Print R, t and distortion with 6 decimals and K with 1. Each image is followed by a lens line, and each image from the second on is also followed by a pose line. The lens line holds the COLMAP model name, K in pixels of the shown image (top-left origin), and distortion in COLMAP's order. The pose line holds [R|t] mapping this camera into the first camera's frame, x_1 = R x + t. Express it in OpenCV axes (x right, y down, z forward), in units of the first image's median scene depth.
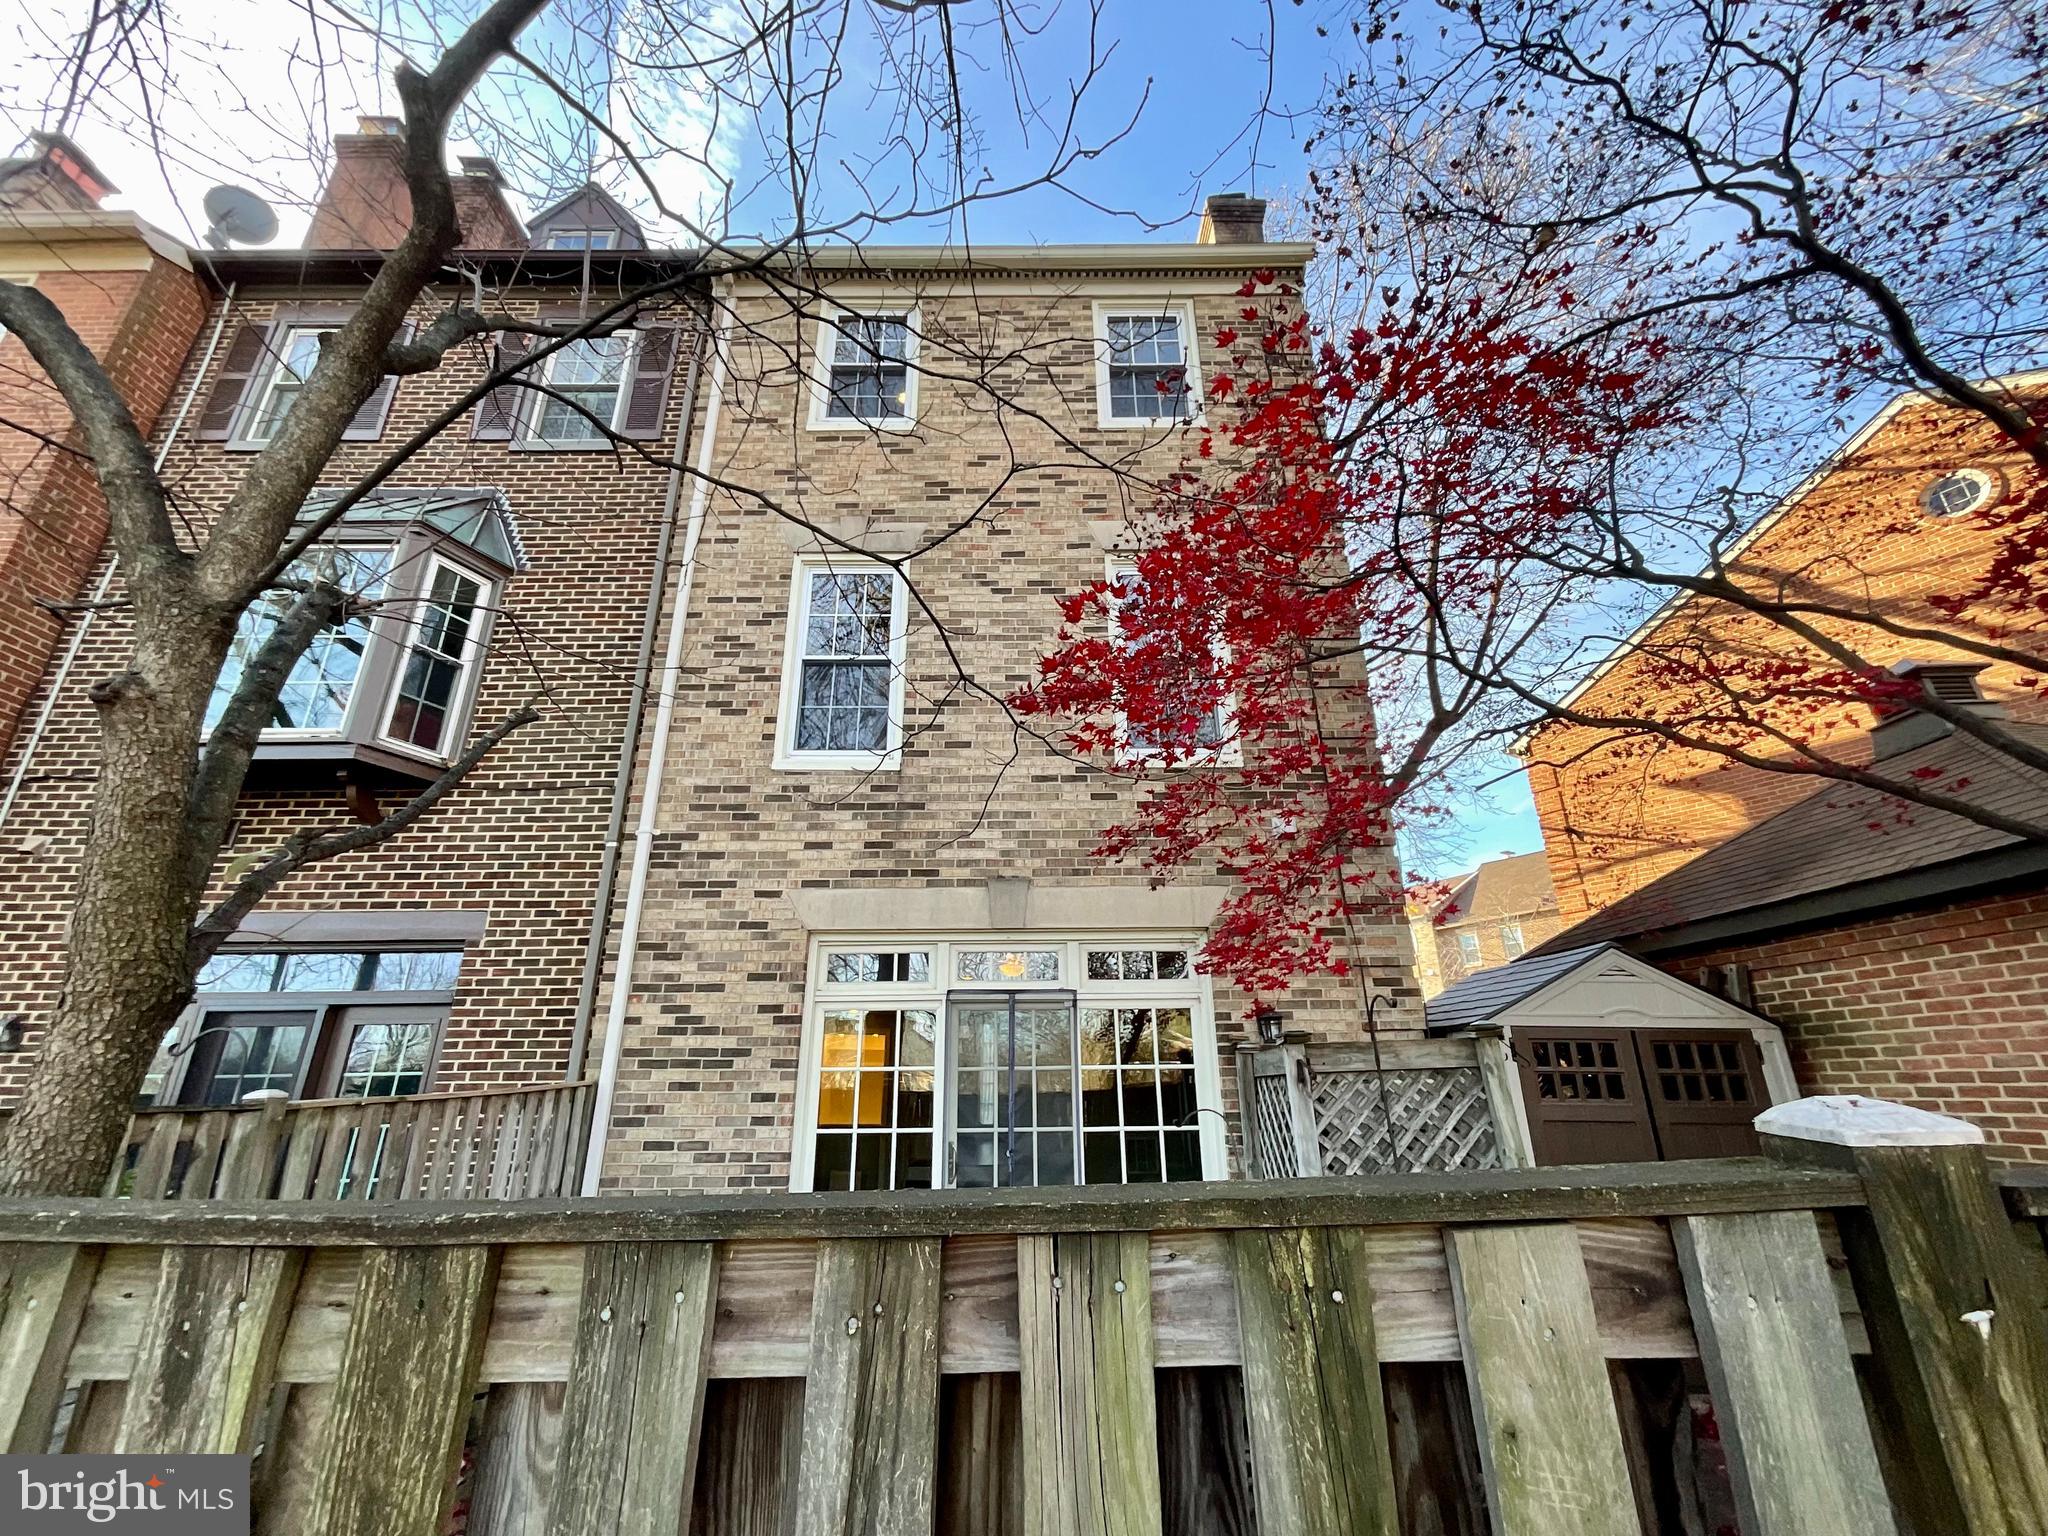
lens RADIAL K [[833.4, 0, 1030.0], [0, 833.4, 771.8], [0, 0, 1]] dist [-0.000708, -0.000005]
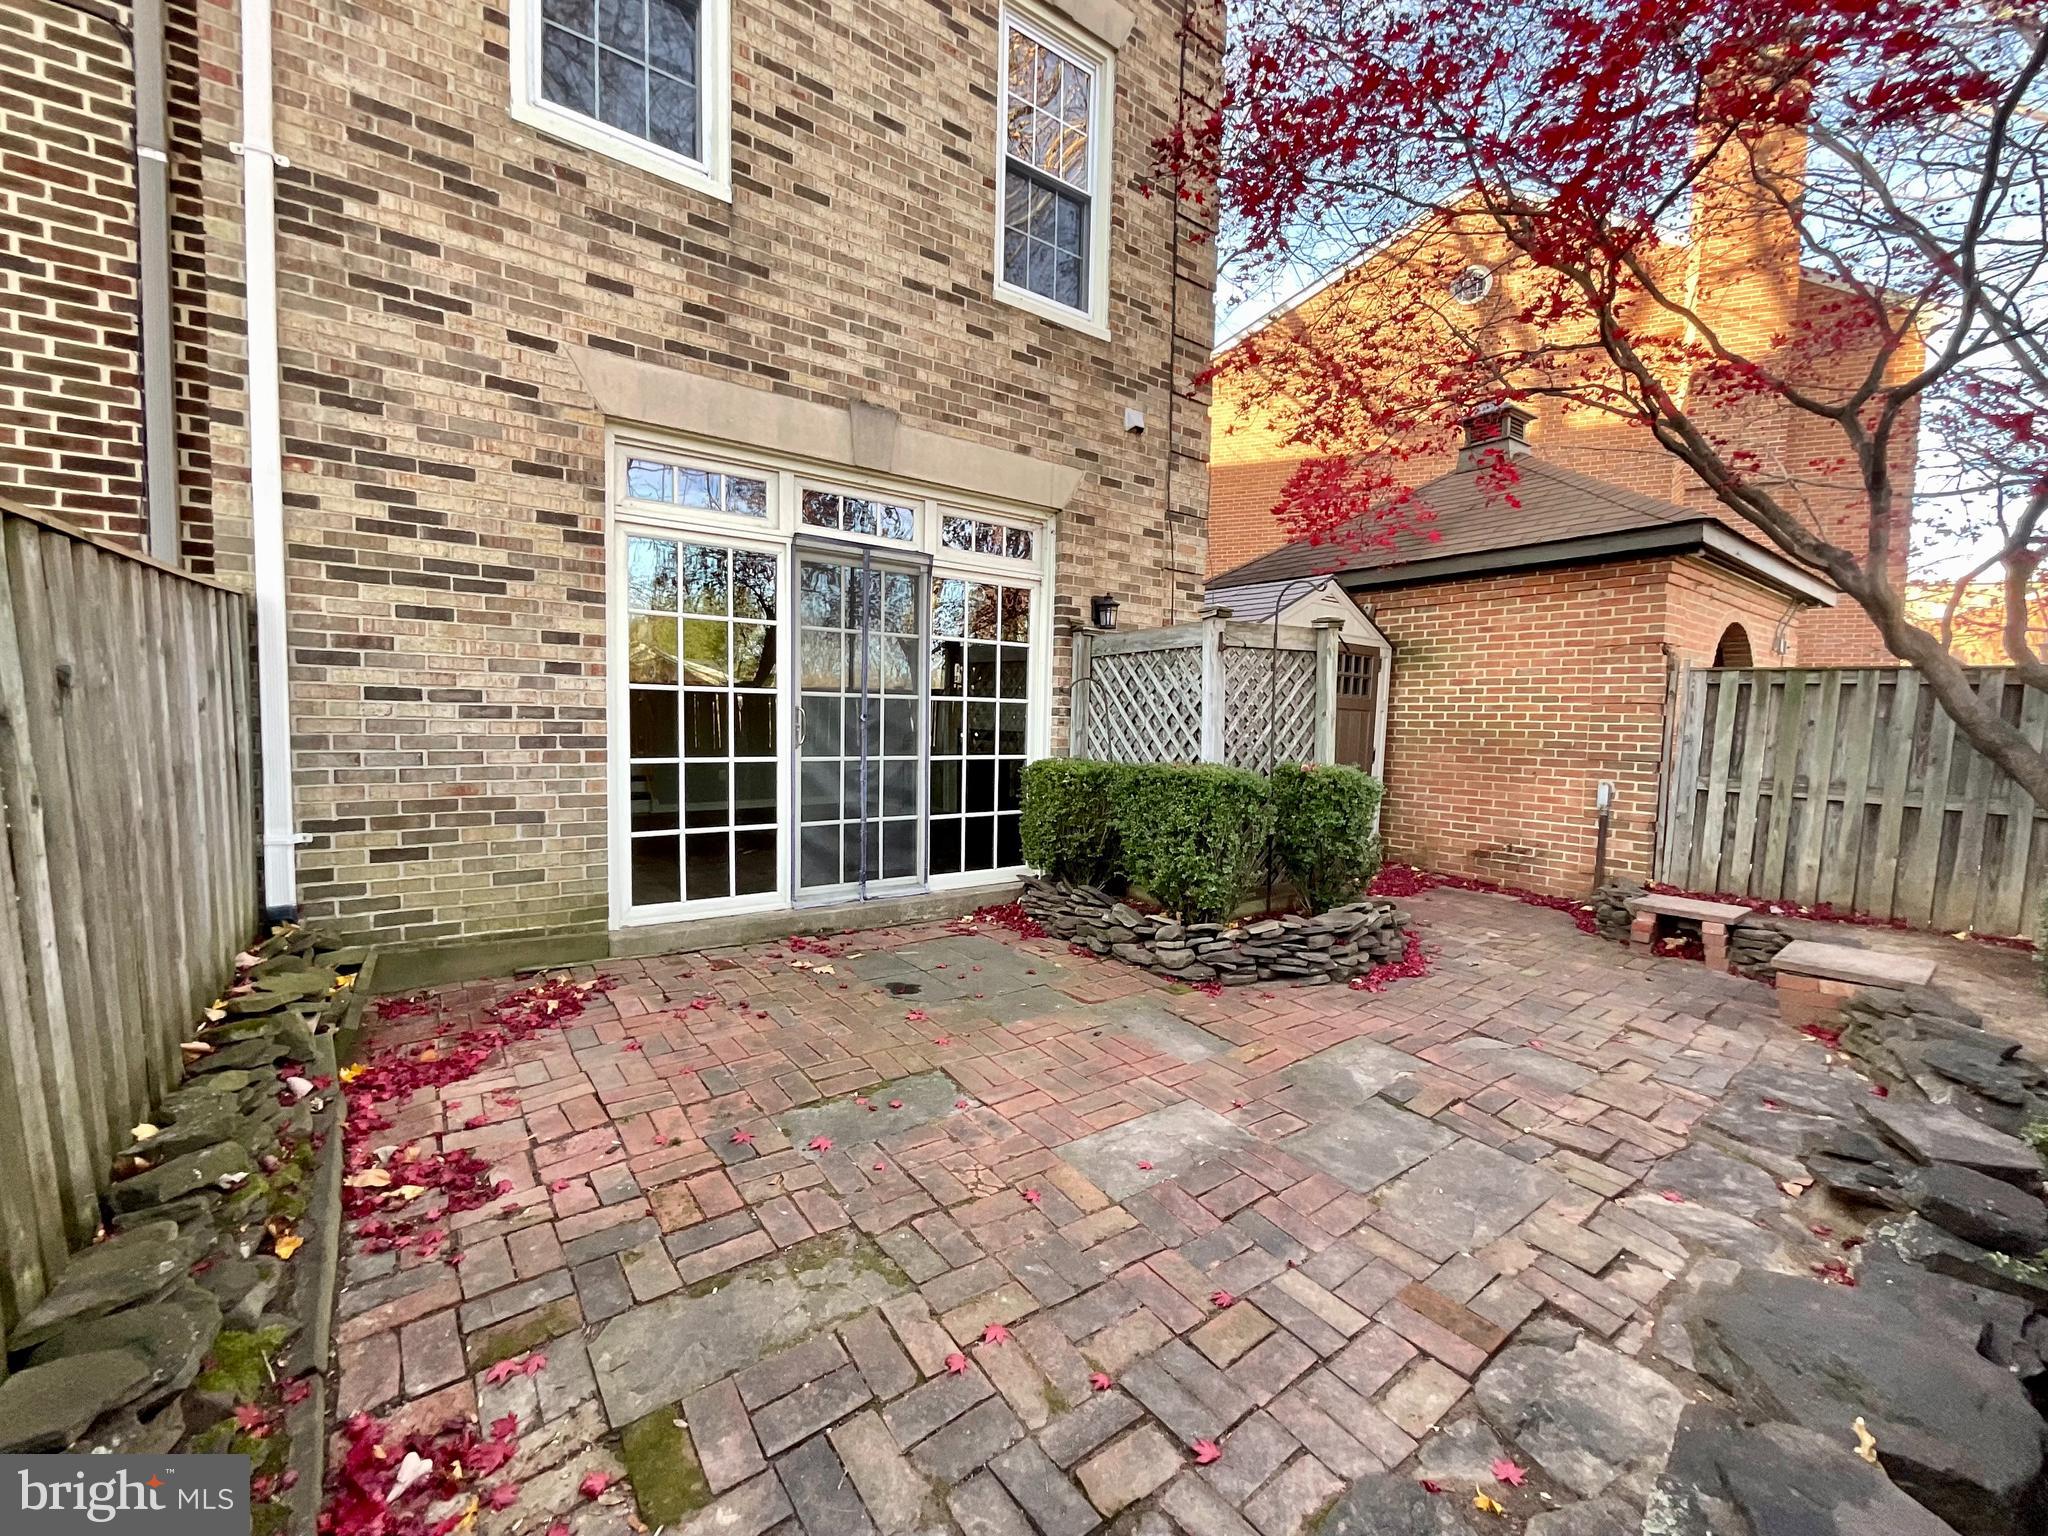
lens RADIAL K [[833.4, 0, 1023.1], [0, 833.4, 768.1], [0, 0, 1]] dist [-0.000708, -0.000005]
pose [[0.812953, -0.008800, 0.582263, -0.393660], [-0.233224, 0.911272, 0.339398, 0.143866], [-0.533587, -0.411712, 0.738768, 0.186966]]
